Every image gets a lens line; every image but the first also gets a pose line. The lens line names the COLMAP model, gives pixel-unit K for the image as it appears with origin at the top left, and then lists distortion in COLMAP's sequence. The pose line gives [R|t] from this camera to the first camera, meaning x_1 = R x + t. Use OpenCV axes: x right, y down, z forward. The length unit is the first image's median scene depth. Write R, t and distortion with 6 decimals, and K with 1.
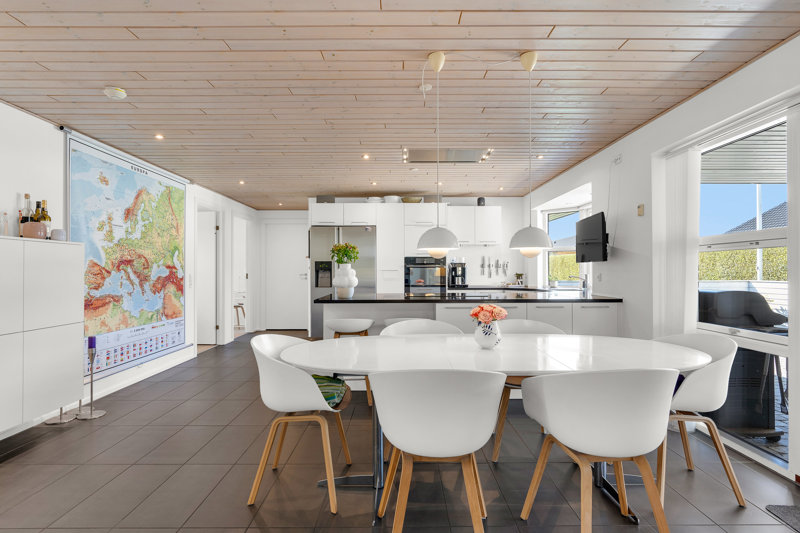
lens RADIAL K [[408.9, 0, 400.0], [0, 408.9, 266.5], [0, 0, 1]] dist [-0.000444, -0.000112]
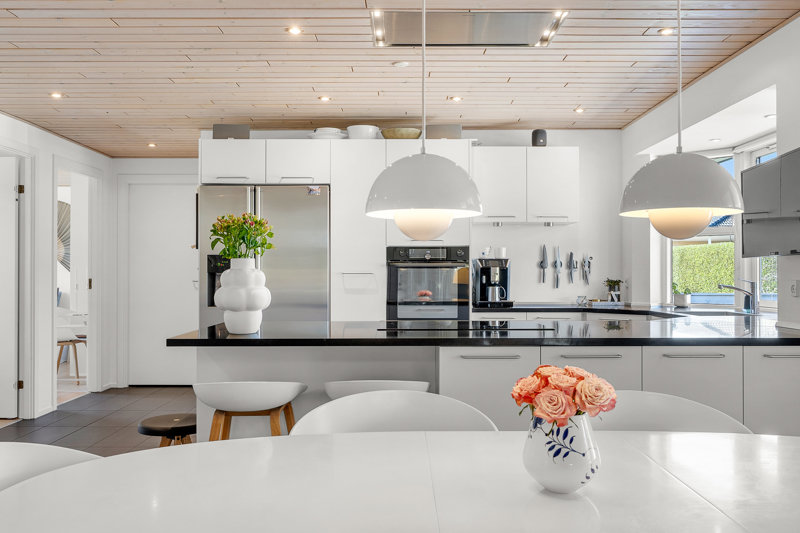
lens RADIAL K [[691.8, 0, 400.0], [0, 691.8, 266.5], [0, 0, 1]] dist [0.000544, 0.000863]
pose [[0.999998, 0.001782, -0.000528, 0.027903], [-0.001782, 0.999998, 0.000117, 0.001071], [0.000528, -0.000116, 1.000000, 0.149335]]
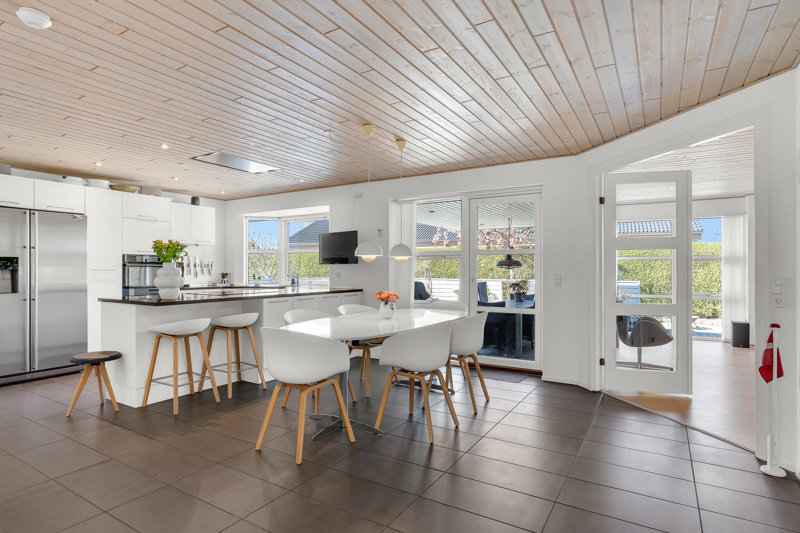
lens RADIAL K [[425.8, 0, 400.0], [0, 425.8, 266.5], [0, 0, 1]] dist [-0.001196, -0.000568]
pose [[0.526174, 0.008609, 0.850333, -0.442842], [-0.009437, 0.999946, -0.004284, 0.000524], [-0.850324, -0.005771, 0.526227, 0.032940]]
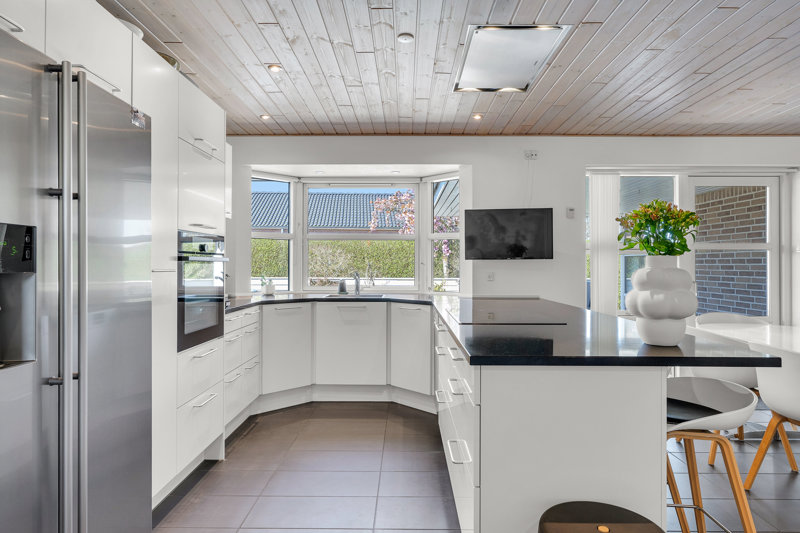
lens RADIAL K [[484.7, 0, 401.5], [0, 484.7, 260.5], [0, 0, 1]] dist [0.000630, -0.000013]
pose [[0.008214, 0.011032, 0.999905, -0.387327], [-0.012271, 0.999865, -0.010931, 0.003267], [-0.999891, -0.012180, 0.008348, 0.811079]]
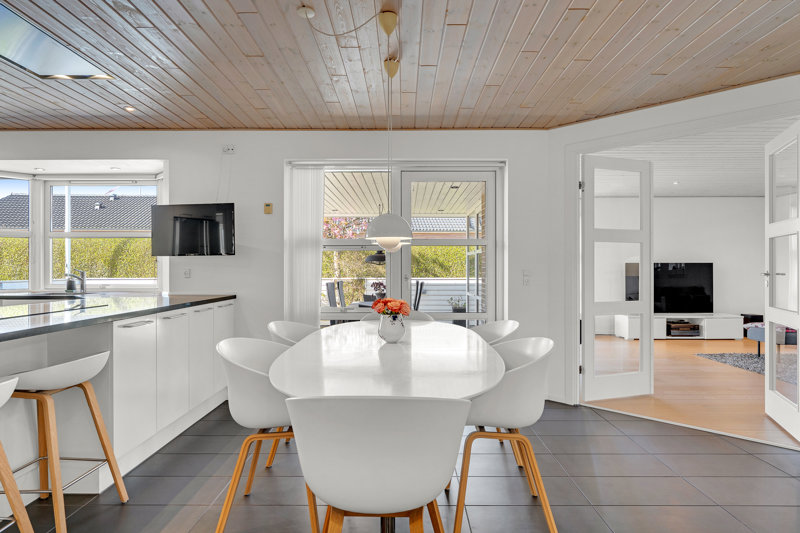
lens RADIAL K [[460.0, 0, 400.0], [0, 460.0, 266.5], [0, 0, 1]] dist [-0.000265, -0.000200]
pose [[0.010326, 0.005105, 0.999934, -0.335908], [-0.009563, 0.999942, -0.005007, 0.008068], [-0.999901, -0.009510, 0.010374, 0.366156]]
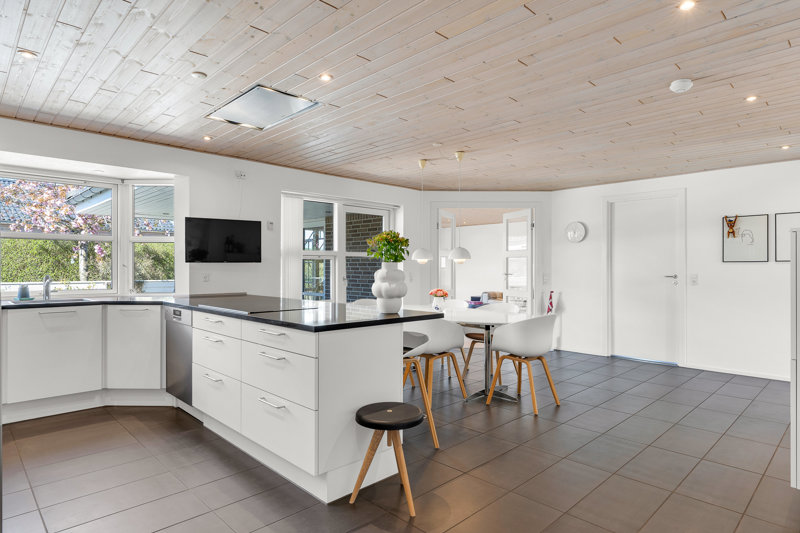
lens RADIAL K [[460.0, 0, 400.0], [0, 460.0, 266.5], [0, 0, 1]] dist [-0.000265, -0.000200]
pose [[-0.696850, 0.001467, 0.717215, -0.449585], [-0.008331, 0.999914, -0.010140, 0.004404], [-0.717169, -0.013041, -0.696778, 0.989968]]
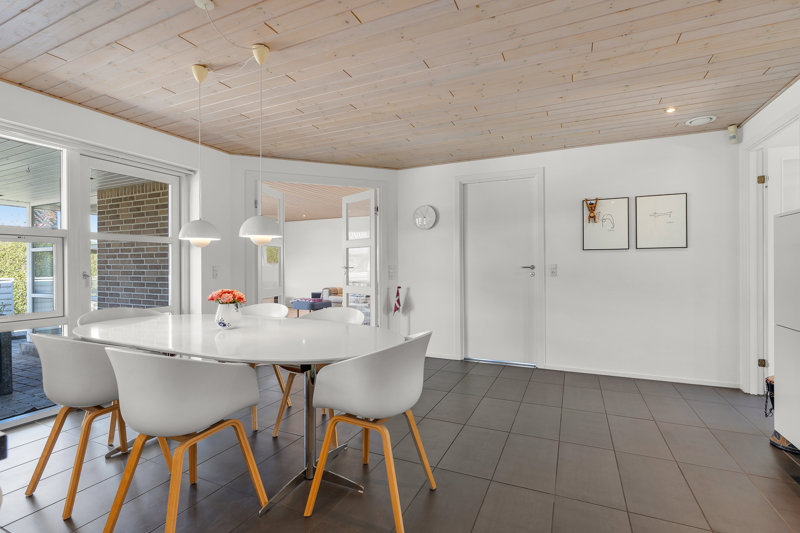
lens RADIAL K [[376.3, 0, 400.0], [0, 376.3, 266.5], [0, 0, 1]] dist [-0.001446, -0.000325]
pose [[-0.905552, 0.004669, 0.424210, -0.236303], [0.001231, 0.999964, -0.008378, 0.015023], [-0.424234, -0.007064, -0.905525, 0.648028]]
